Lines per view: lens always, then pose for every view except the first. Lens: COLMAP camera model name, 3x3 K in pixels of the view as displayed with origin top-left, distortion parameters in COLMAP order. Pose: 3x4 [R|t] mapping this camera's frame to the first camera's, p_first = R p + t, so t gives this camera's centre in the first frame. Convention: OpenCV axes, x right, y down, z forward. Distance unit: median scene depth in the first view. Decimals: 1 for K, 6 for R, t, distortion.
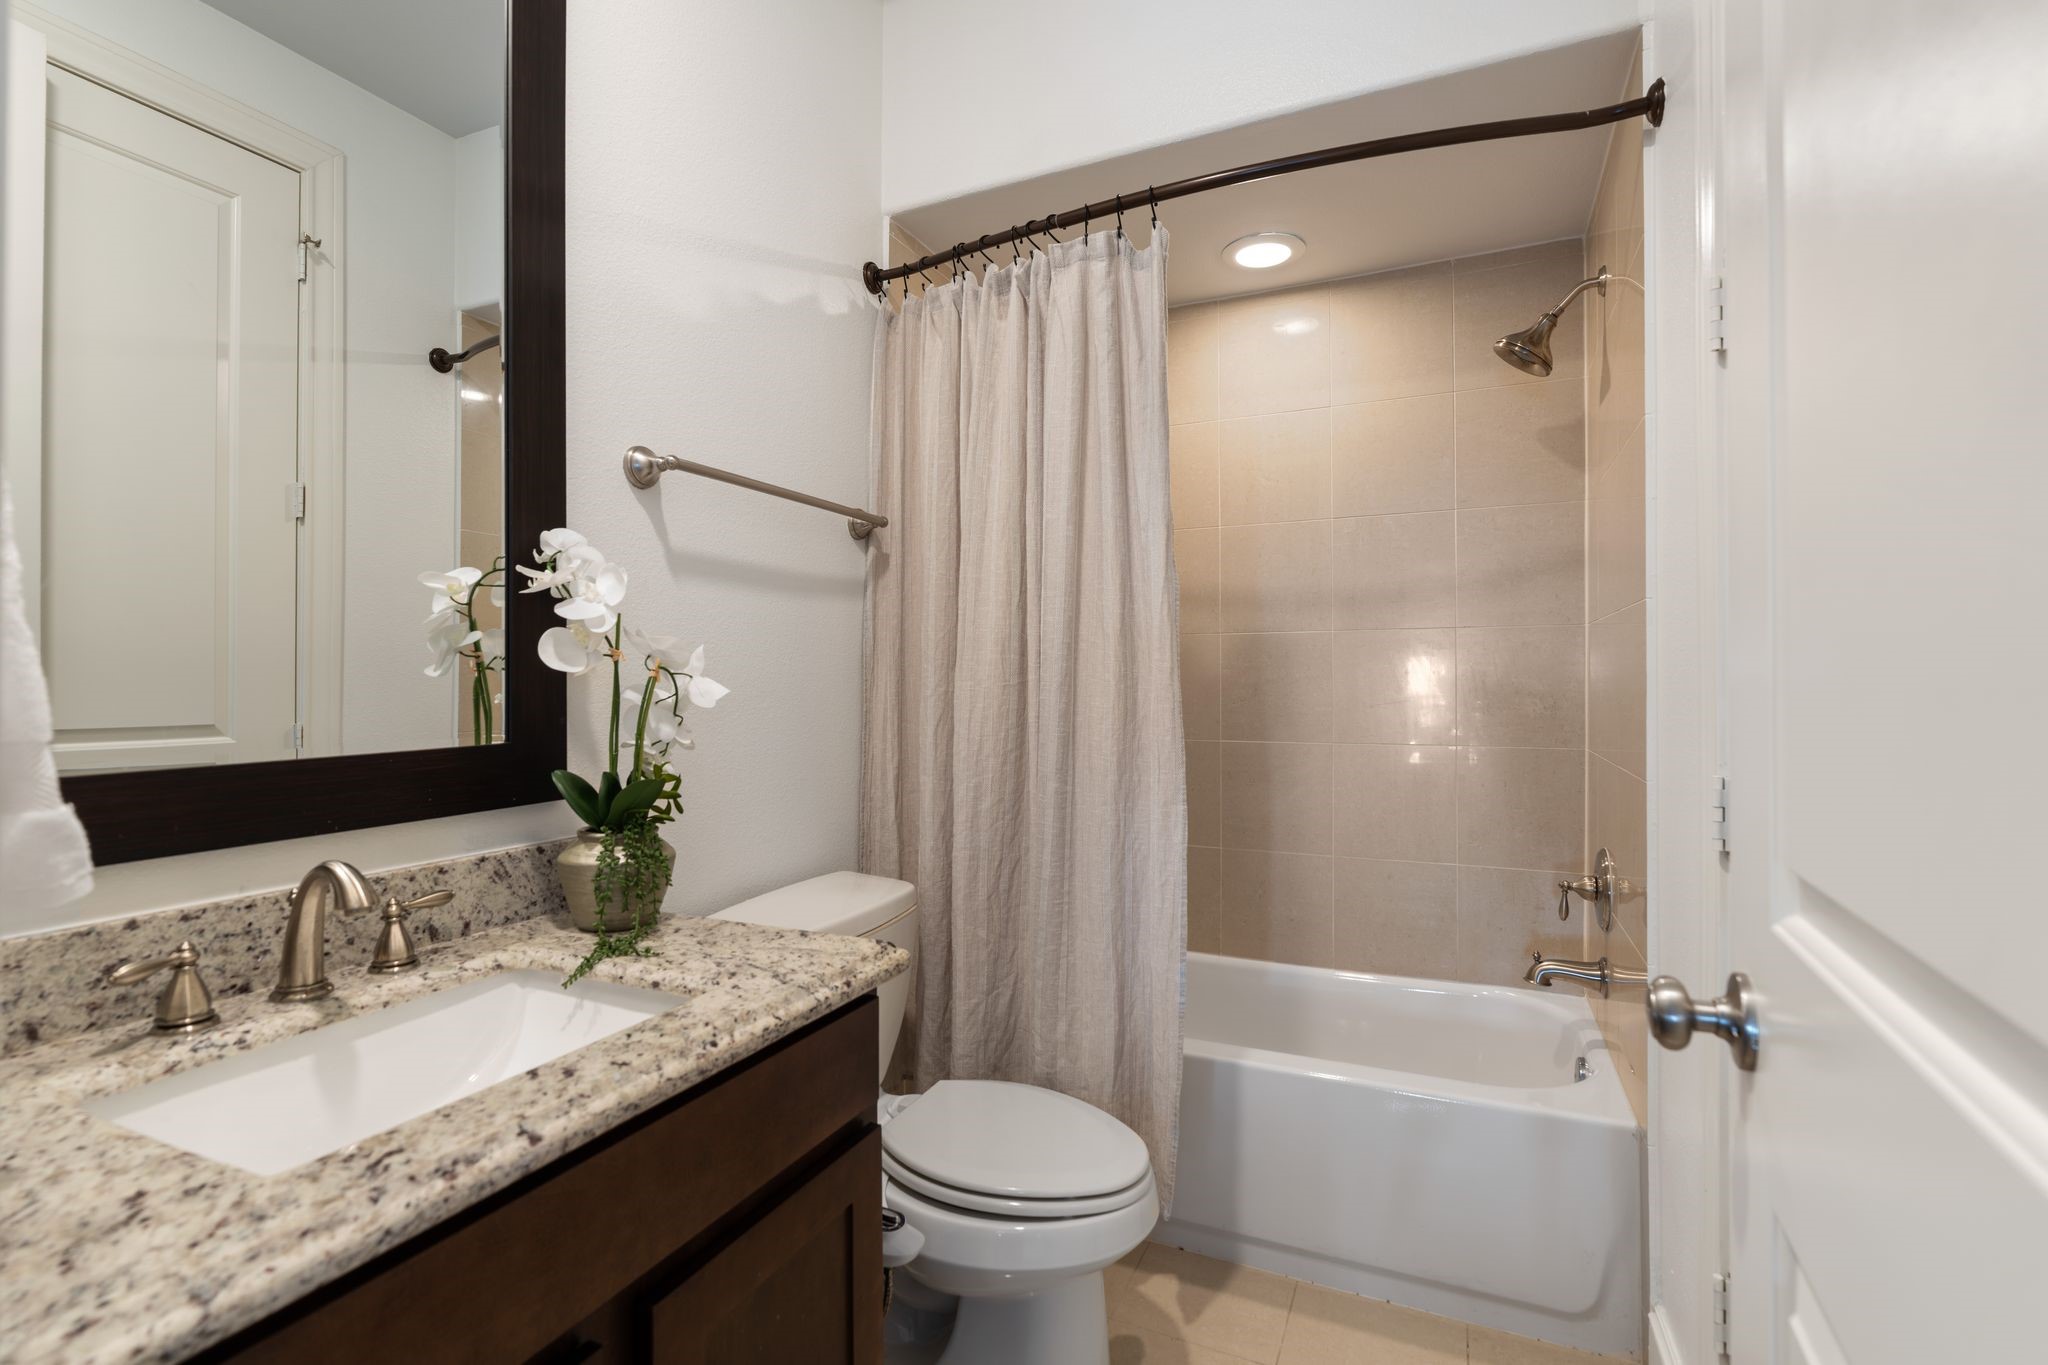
lens RADIAL K [[916.8, 0, 1024.0], [0, 916.8, 682.5], [0, 0, 1]] dist [-0.004068, 0.000295]
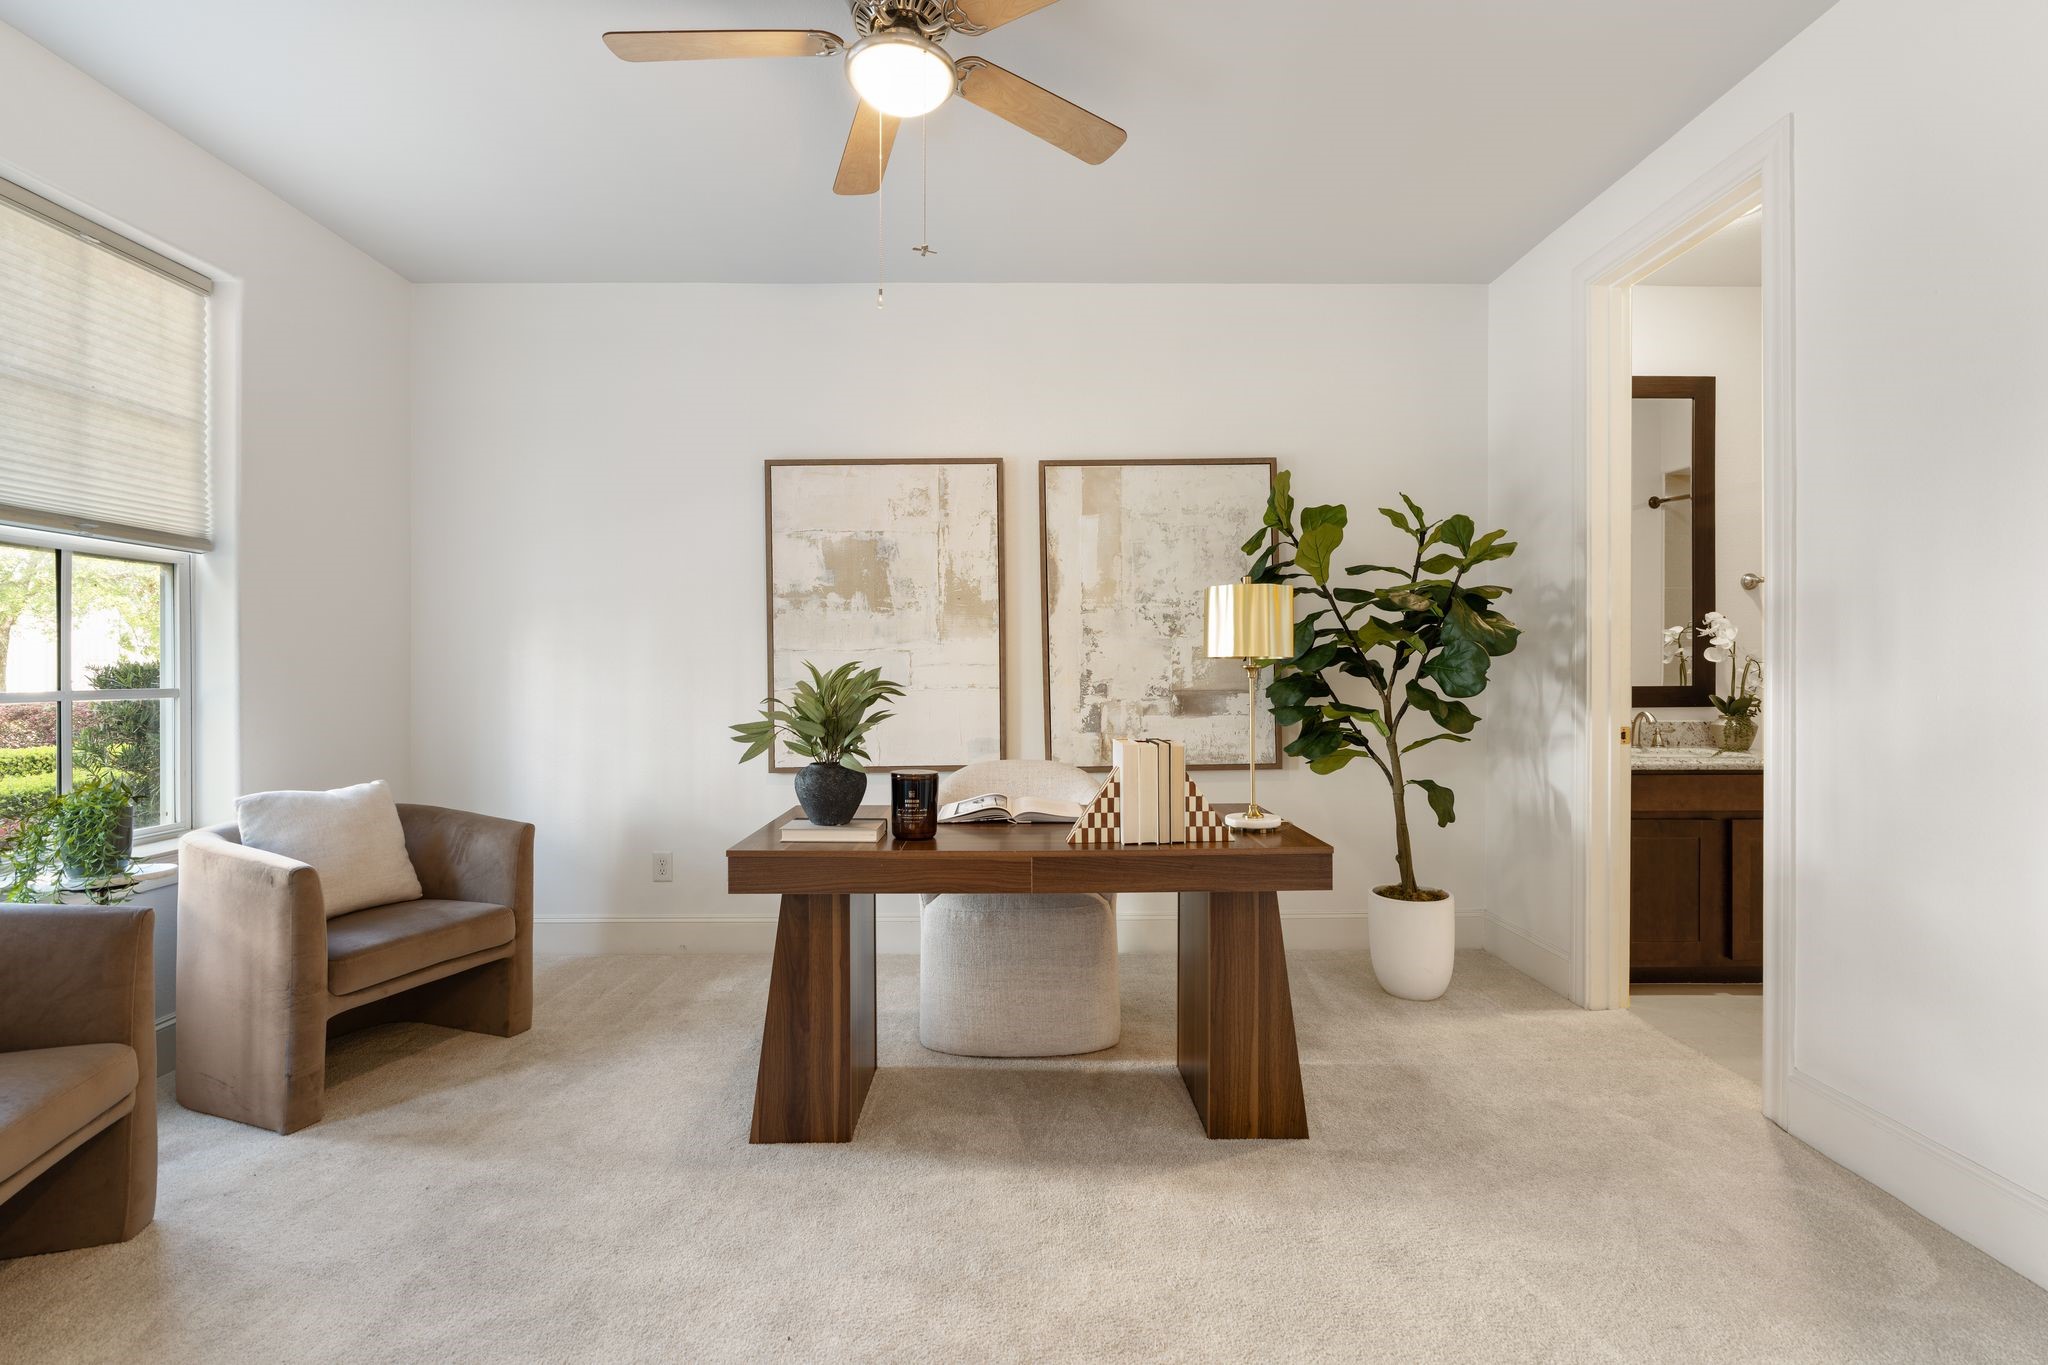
lens RADIAL K [[916.8, 0, 1024.0], [0, 916.8, 682.5], [0, 0, 1]] dist [-0.004068, 0.000295]
pose [[0.418193, 0.008096, -0.908322, 1.233403], [0.005681, 0.999917, 0.011528, 0.008392], [0.908340, -0.009981, 0.418113, -2.228952]]
